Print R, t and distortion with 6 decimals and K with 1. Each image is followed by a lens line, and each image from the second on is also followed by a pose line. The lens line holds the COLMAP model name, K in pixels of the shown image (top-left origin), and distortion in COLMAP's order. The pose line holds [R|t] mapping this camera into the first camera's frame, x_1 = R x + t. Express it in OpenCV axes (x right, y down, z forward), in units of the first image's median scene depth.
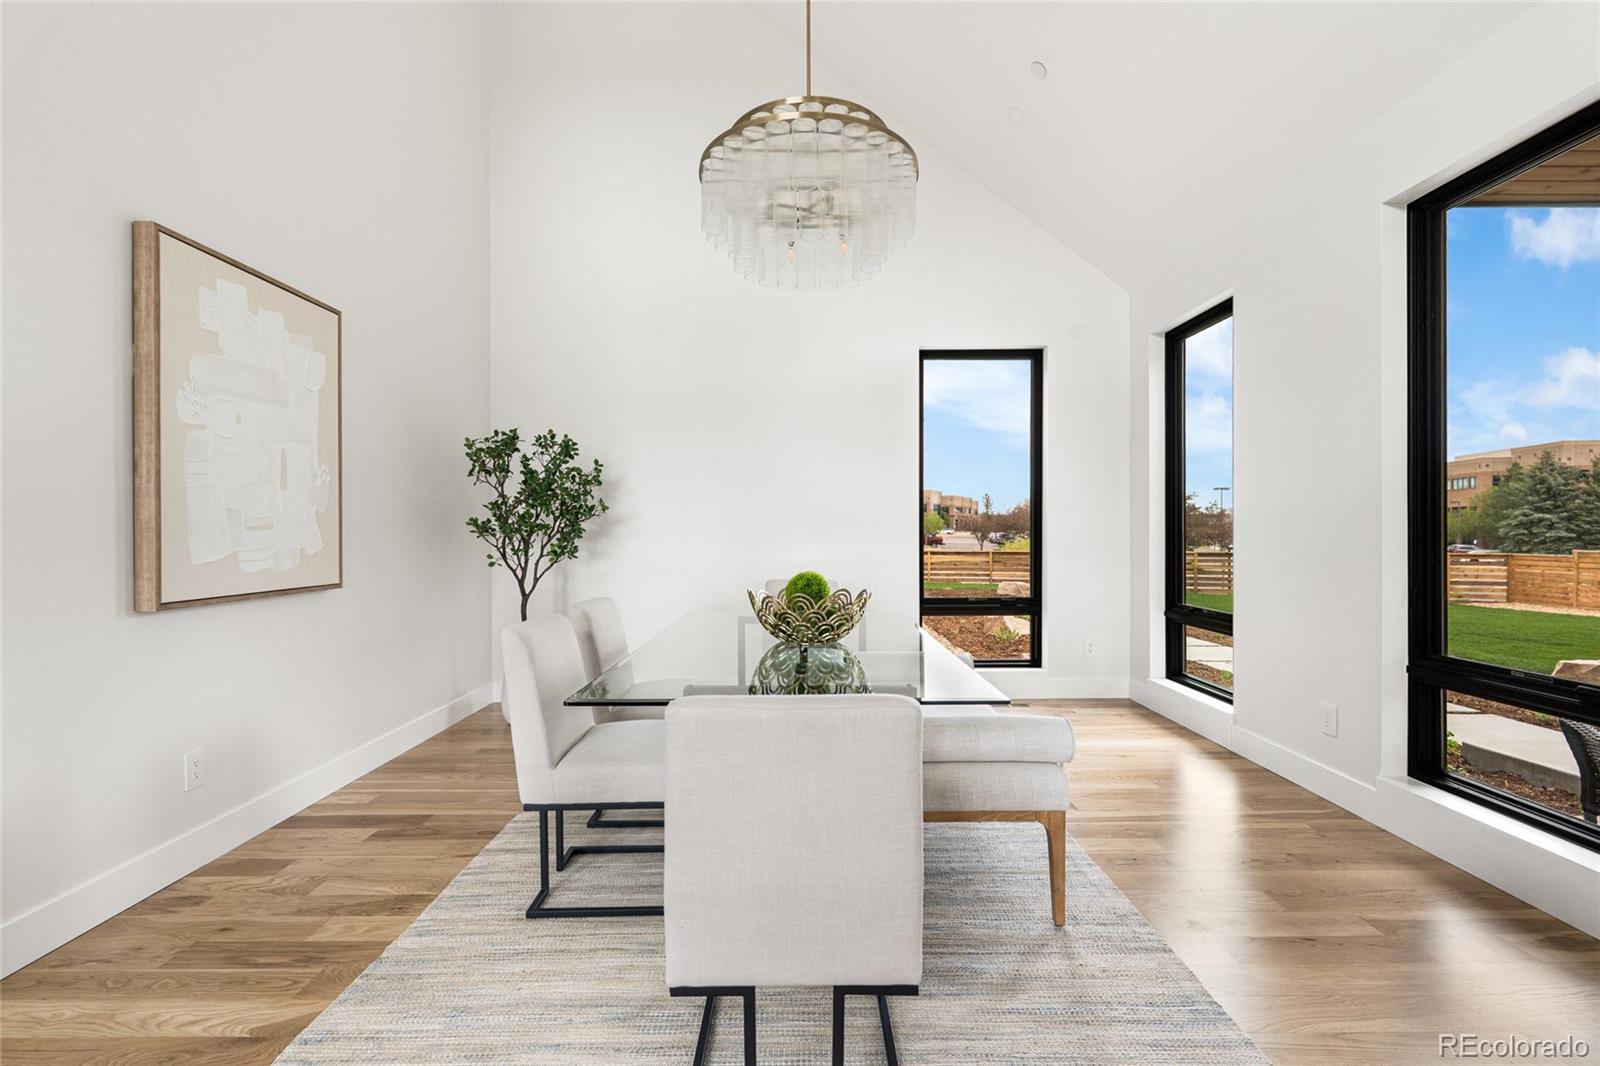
lens RADIAL K [[699.9, 0, 802.5], [0, 699.9, 522.4], [0, 0, 1]] dist [-0.012102, -0.000260]
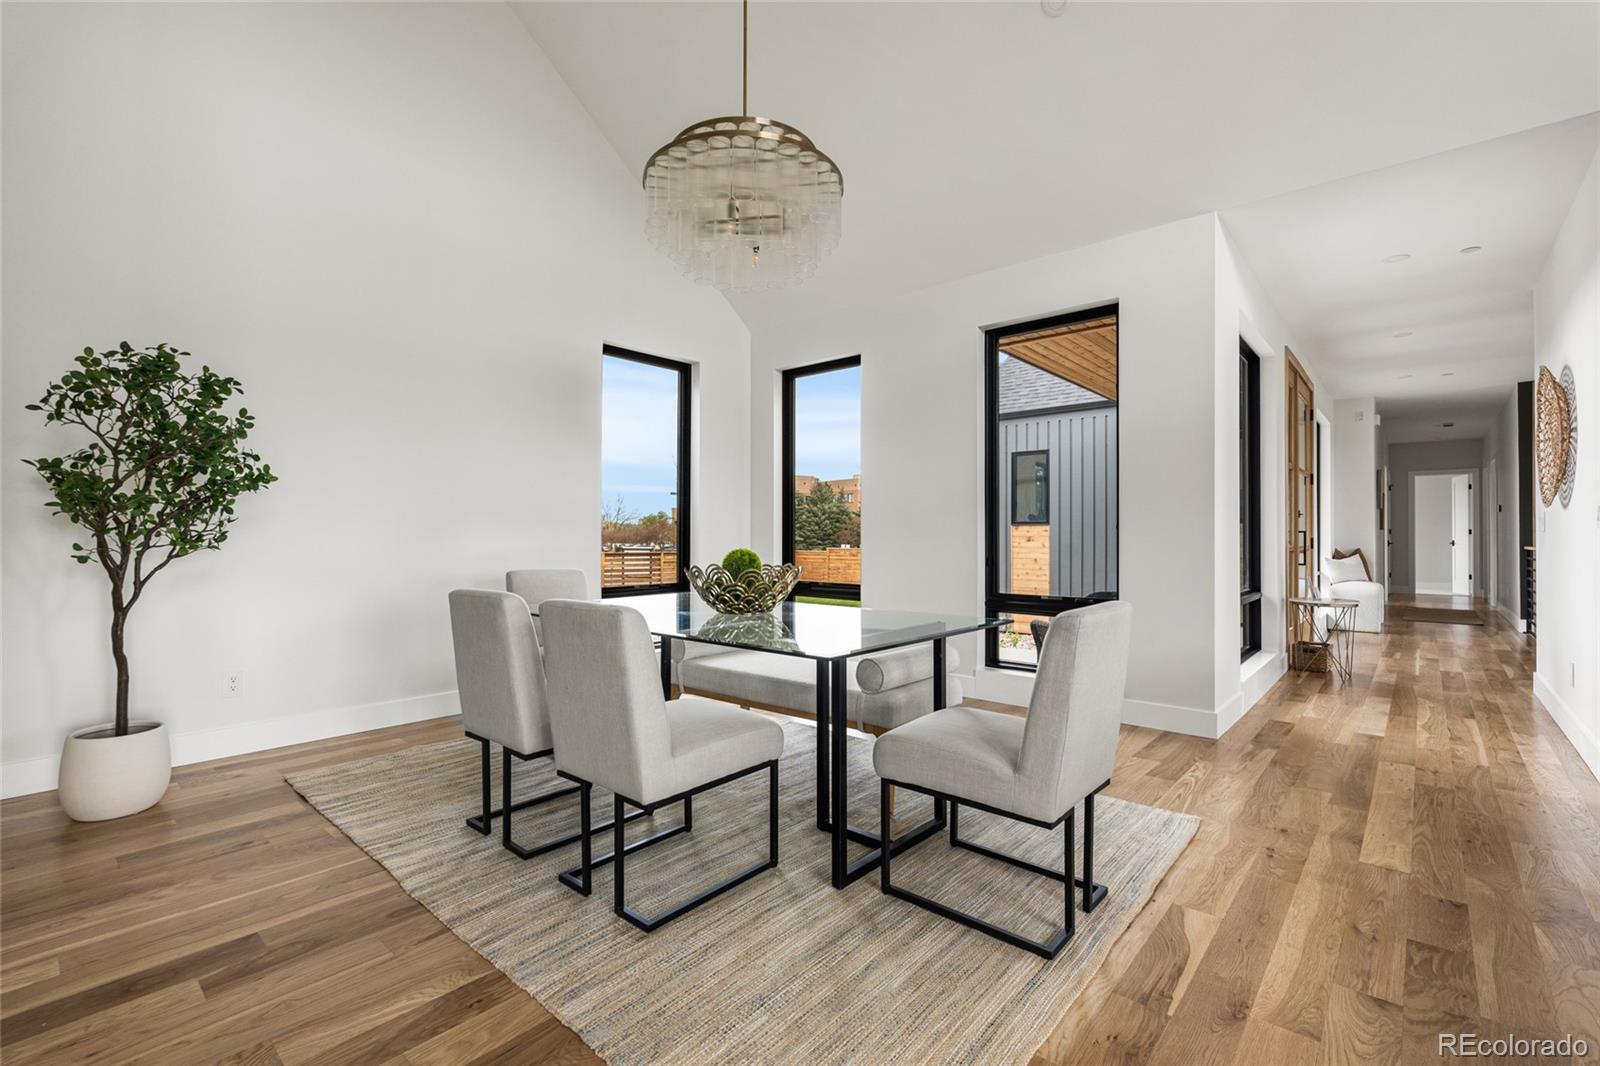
lens RADIAL K [[704.9, 0, 798.2], [0, 704.9, 529.5], [0, 0, 1]] dist [-0.003129, -0.000134]
pose [[0.668828, 0.013435, 0.743296, -0.524703], [-0.017139, 0.999850, -0.002650, 0.026967], [-0.743220, -0.010968, 0.668958, 0.142098]]
